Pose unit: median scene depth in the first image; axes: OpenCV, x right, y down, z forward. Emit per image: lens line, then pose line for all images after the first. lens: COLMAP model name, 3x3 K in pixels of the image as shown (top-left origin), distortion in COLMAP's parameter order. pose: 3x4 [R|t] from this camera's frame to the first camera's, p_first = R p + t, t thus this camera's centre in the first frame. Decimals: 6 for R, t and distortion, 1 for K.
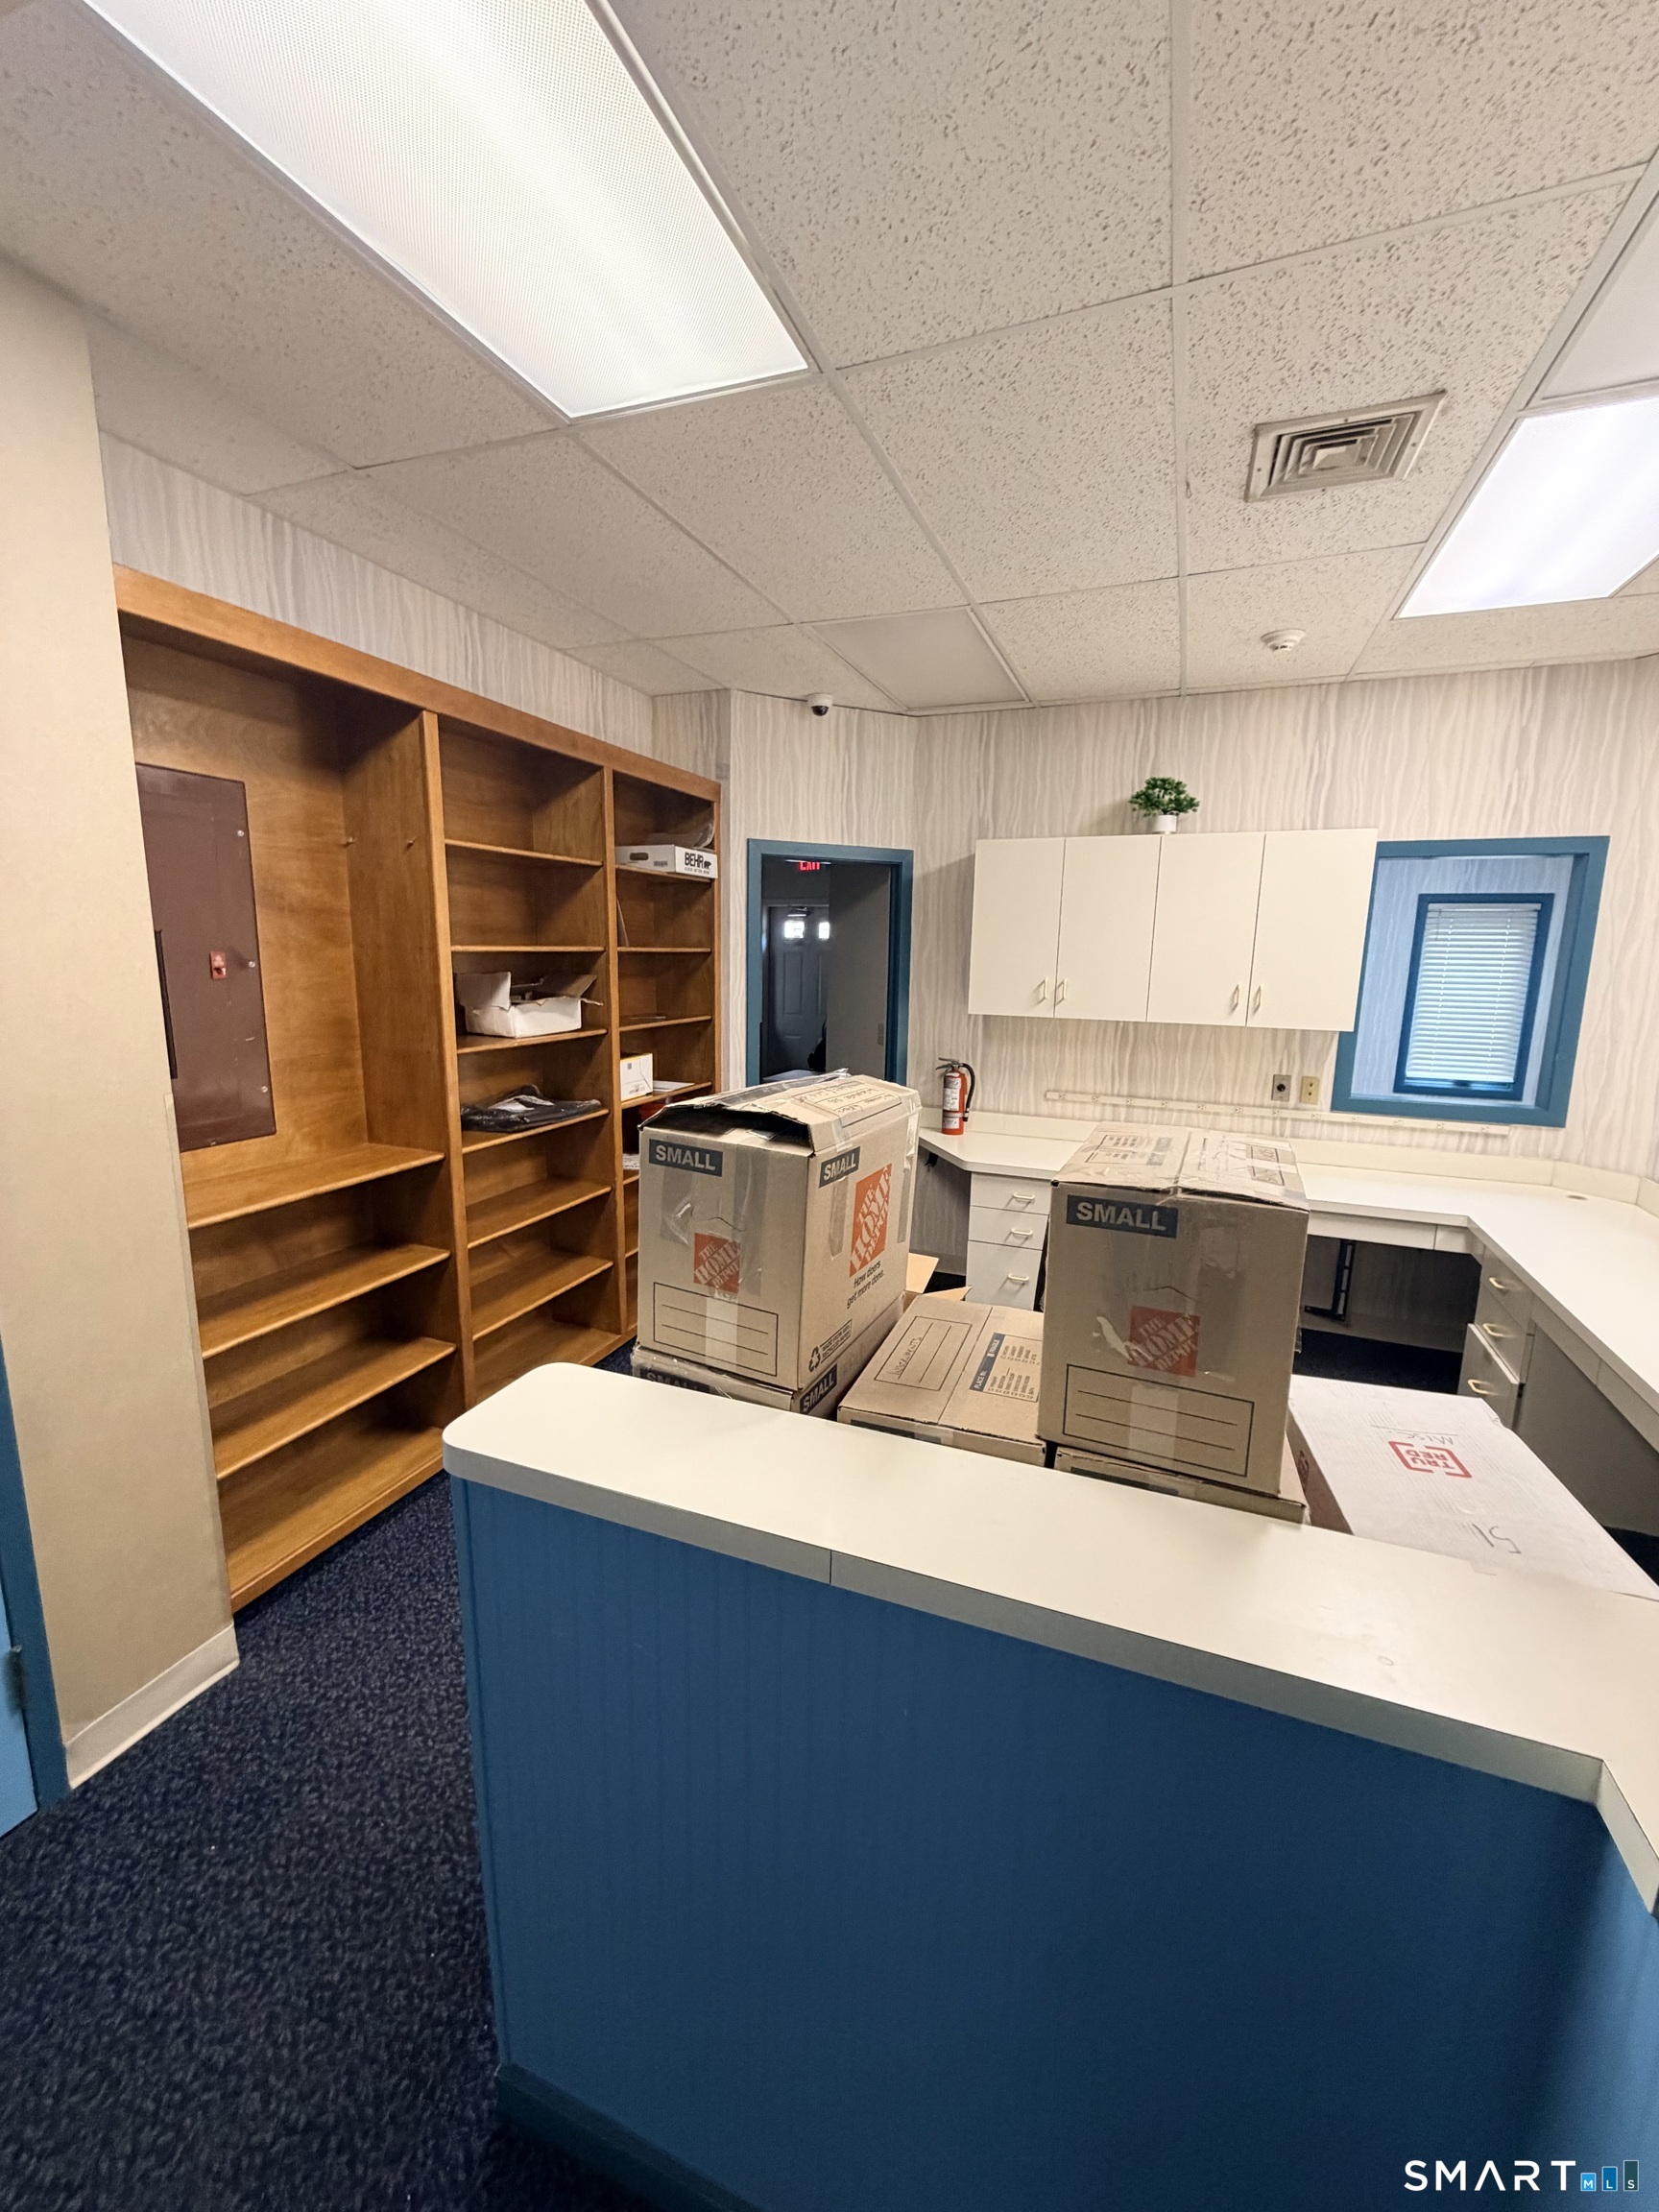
lens RADIAL K [[878.3, 0, 828.2], [0, 878.3, 1098.0], [0, 0, 1]] dist [-0.000014, 0.000722]
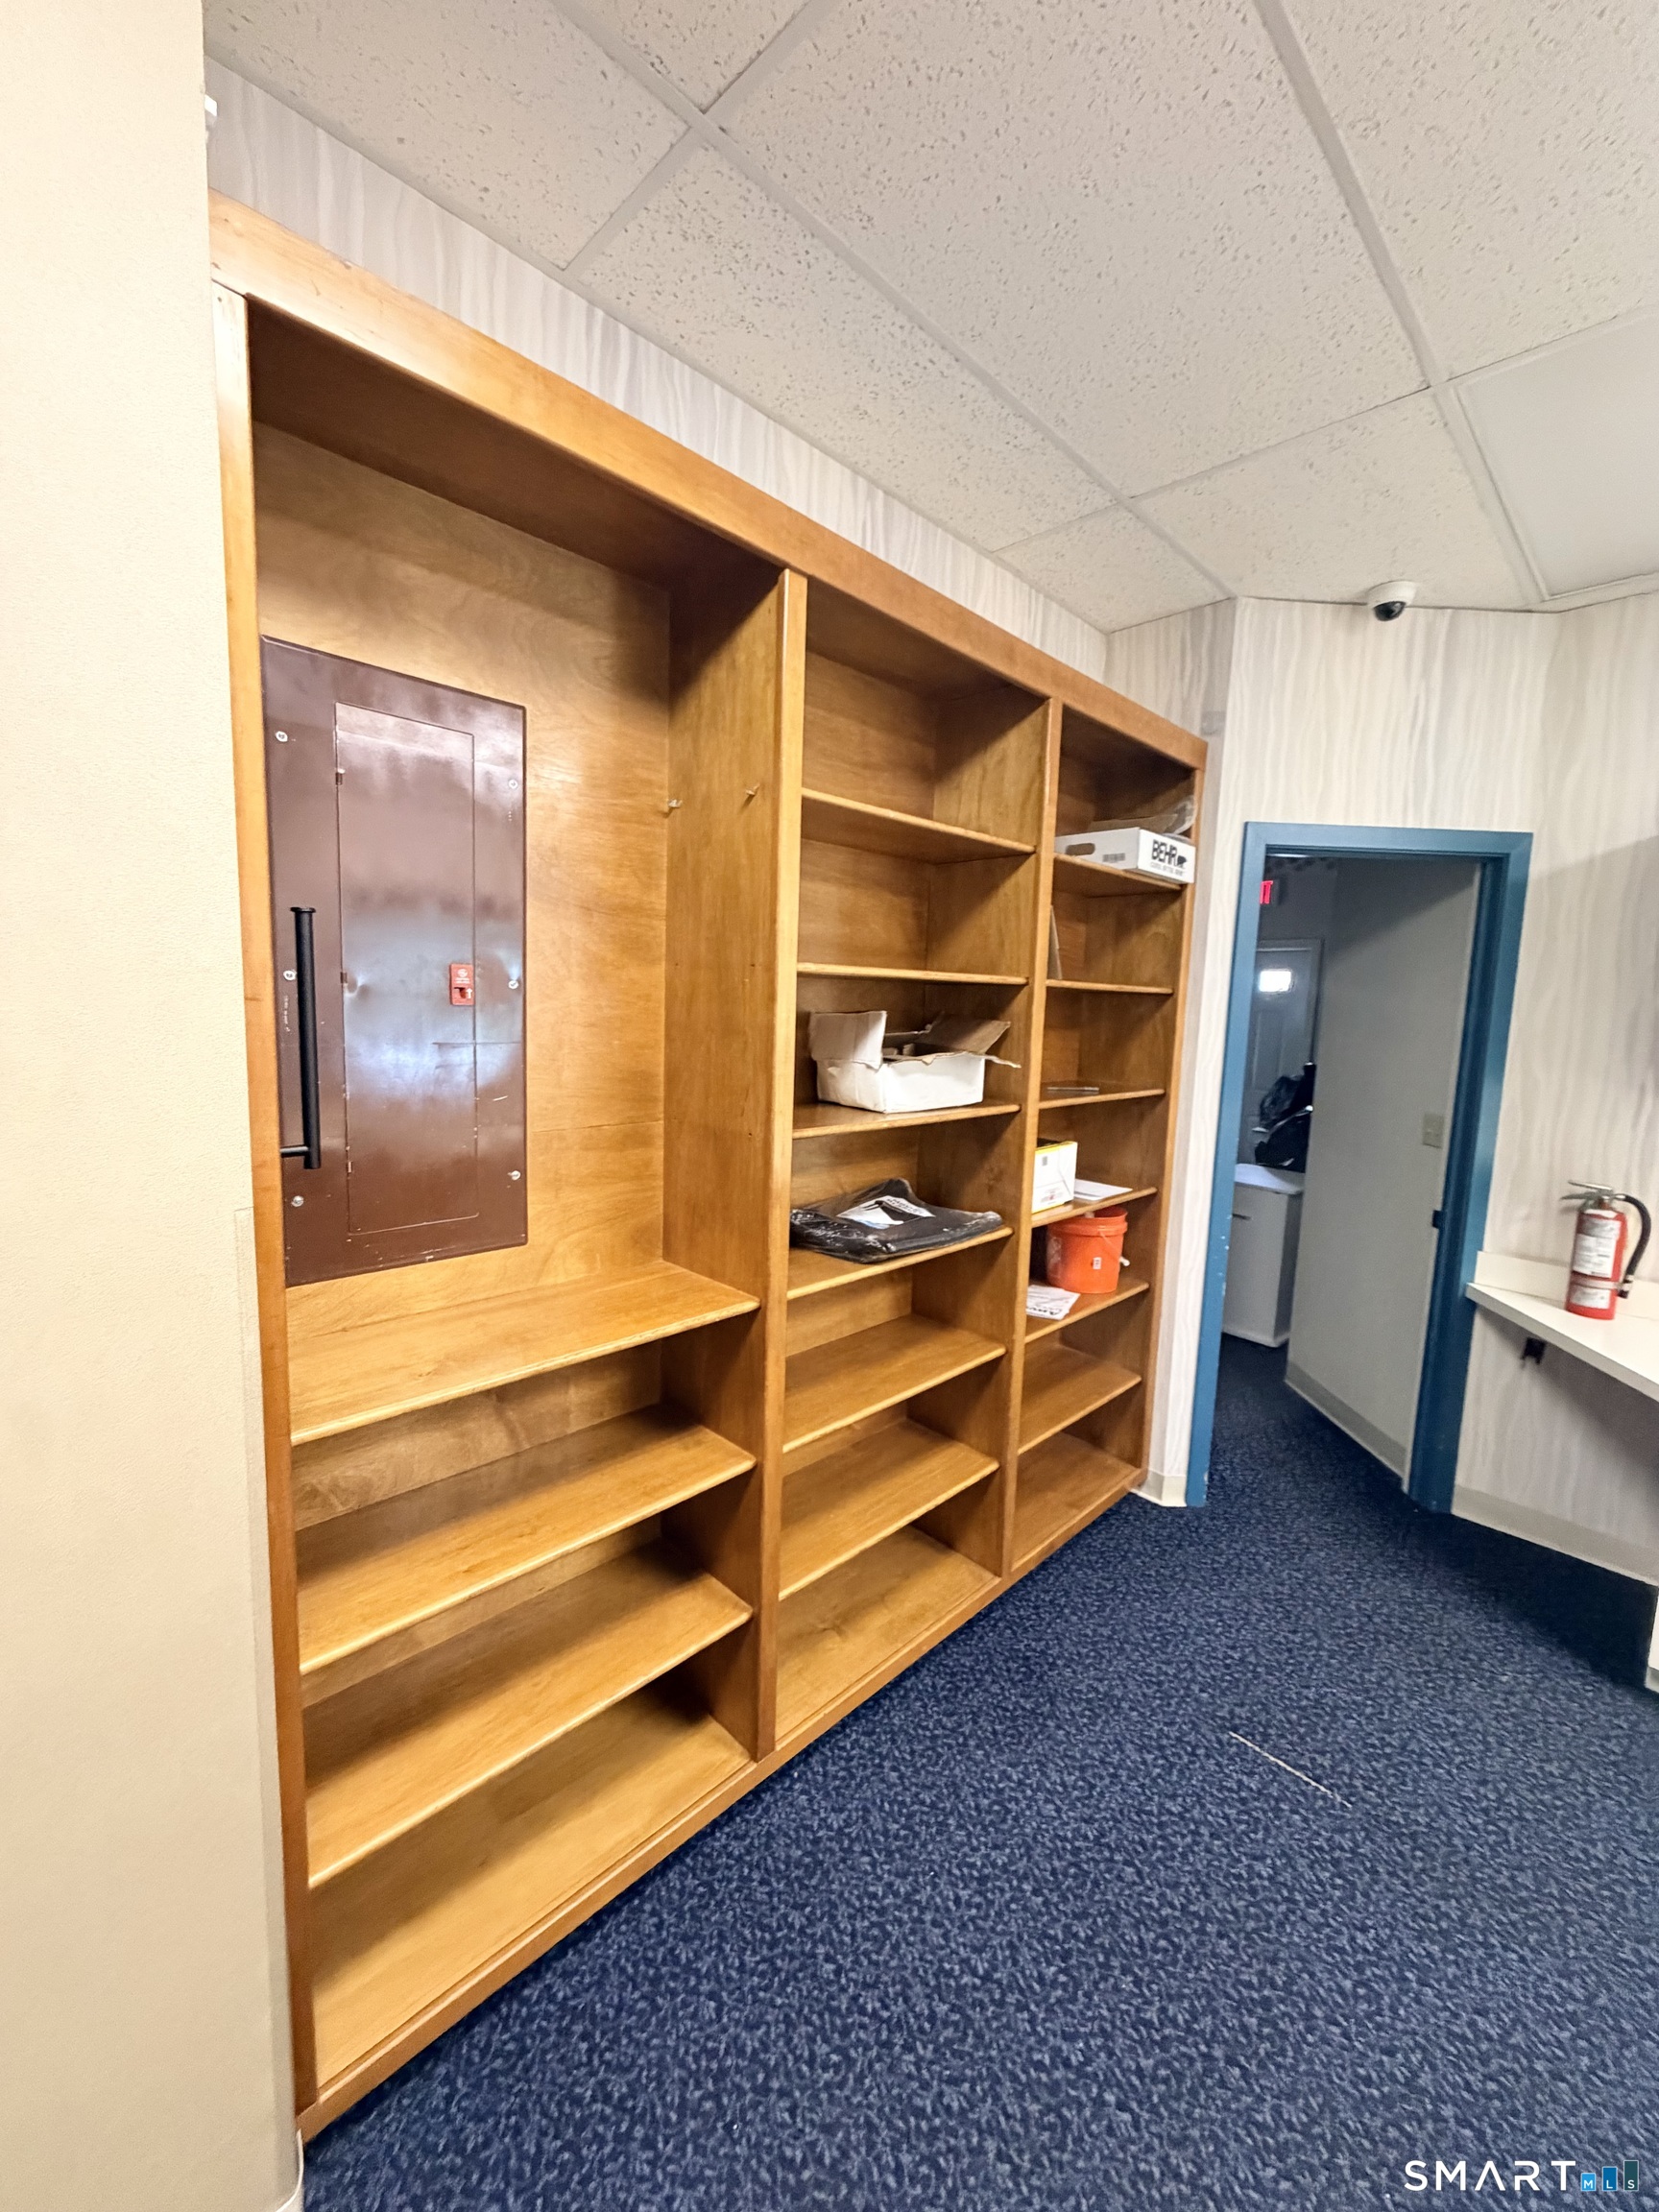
lens RADIAL K [[878.3, 0, 819.0], [0, 878.3, 1092.9], [0, 0, 1]] dist [-0.000014, 0.000722]
pose [[0.913548, 0.057954, -0.402580, -0.134160], [-0.086068, 0.994927, -0.052081, -0.042675], [0.397519, 0.082228, 0.913902, 0.369536]]
